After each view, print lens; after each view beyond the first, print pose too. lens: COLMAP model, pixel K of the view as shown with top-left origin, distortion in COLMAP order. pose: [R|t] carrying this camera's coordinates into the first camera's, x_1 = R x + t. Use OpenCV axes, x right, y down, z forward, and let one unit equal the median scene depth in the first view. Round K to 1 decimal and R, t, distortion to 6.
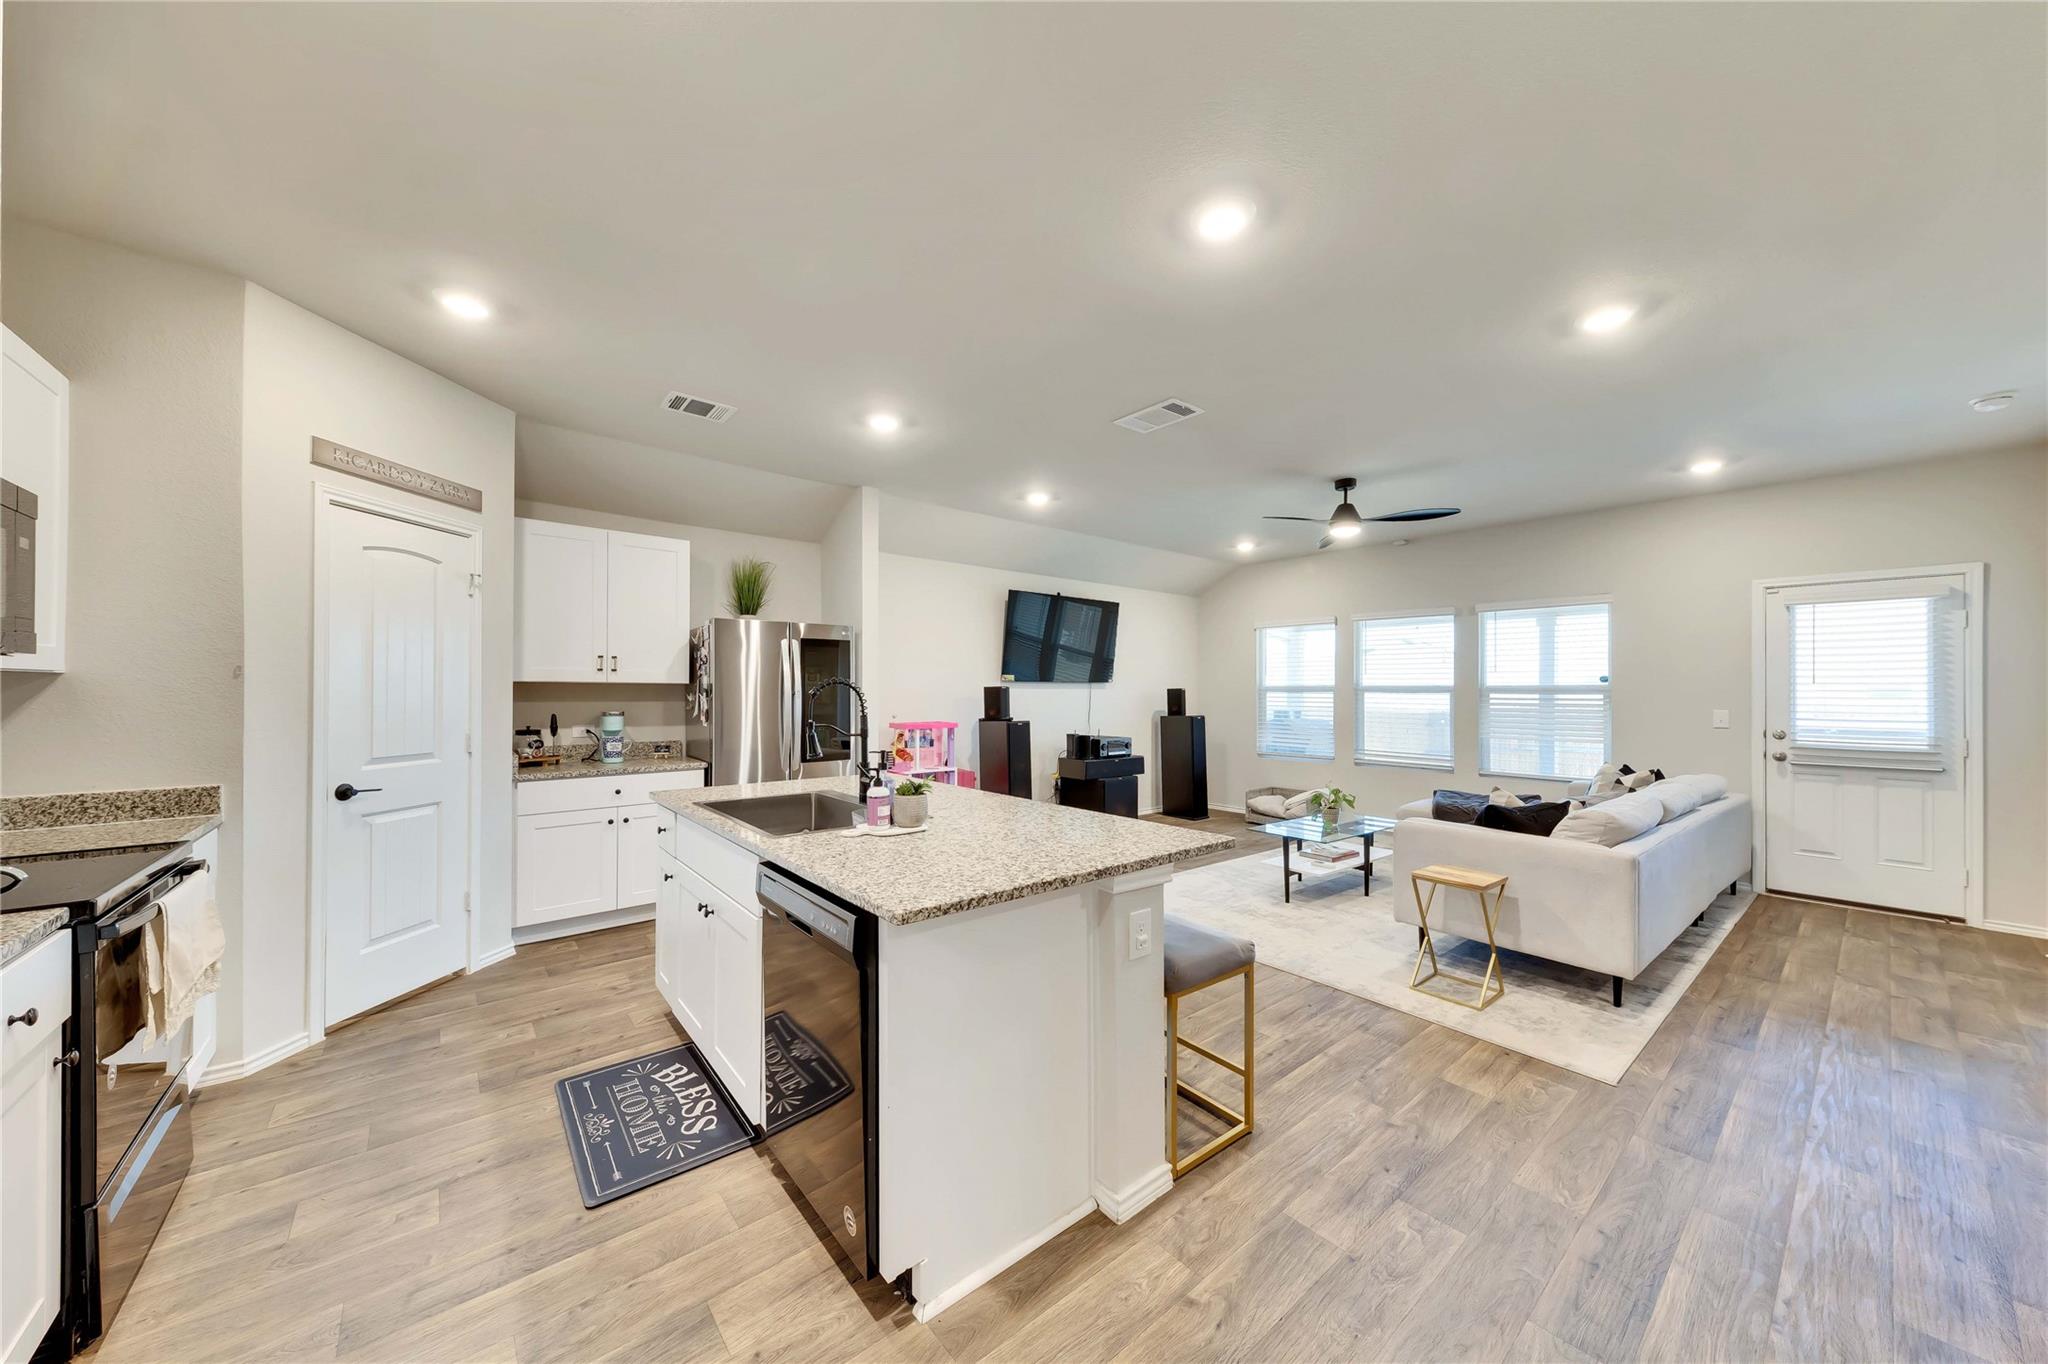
lens RADIAL K [[720.0, 0, 1033.7], [0, 720.0, 687.1], [0, 0, 1]] dist [0.008930, -0.000704]
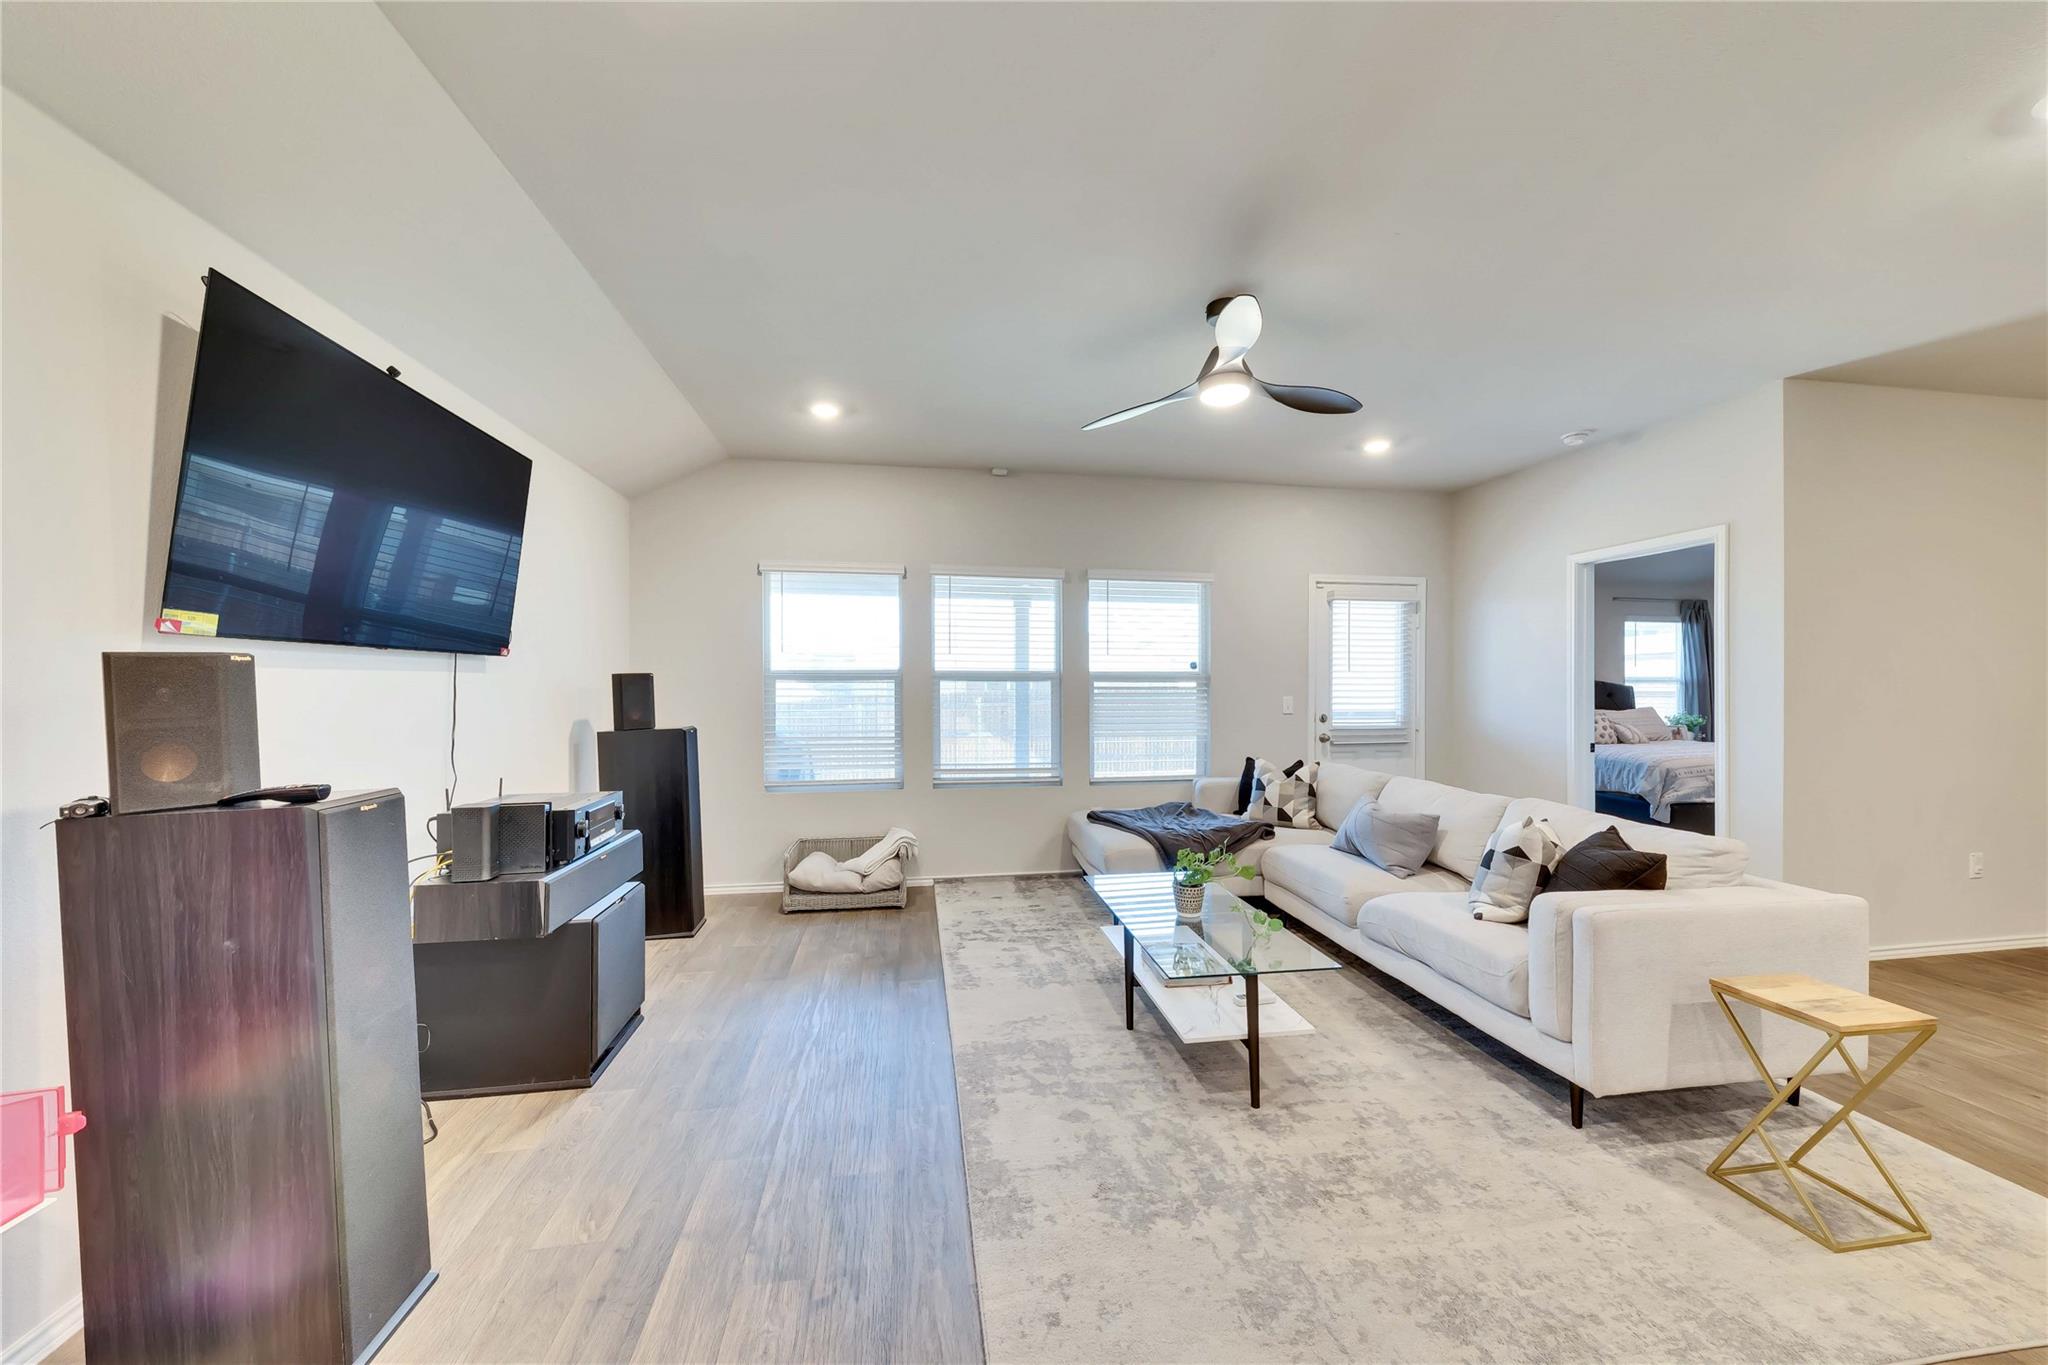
lens RADIAL K [[720.0, 0, 1003.0], [0, 720.0, 685.2], [0, 0, 1]] dist [0.008930, -0.000704]
pose [[0.510635, -0.005236, 0.859782, -0.164026], [-0.002893, 0.999965, 0.007808, 0.009923], [-0.859793, -0.006475, 0.510602, 0.940892]]
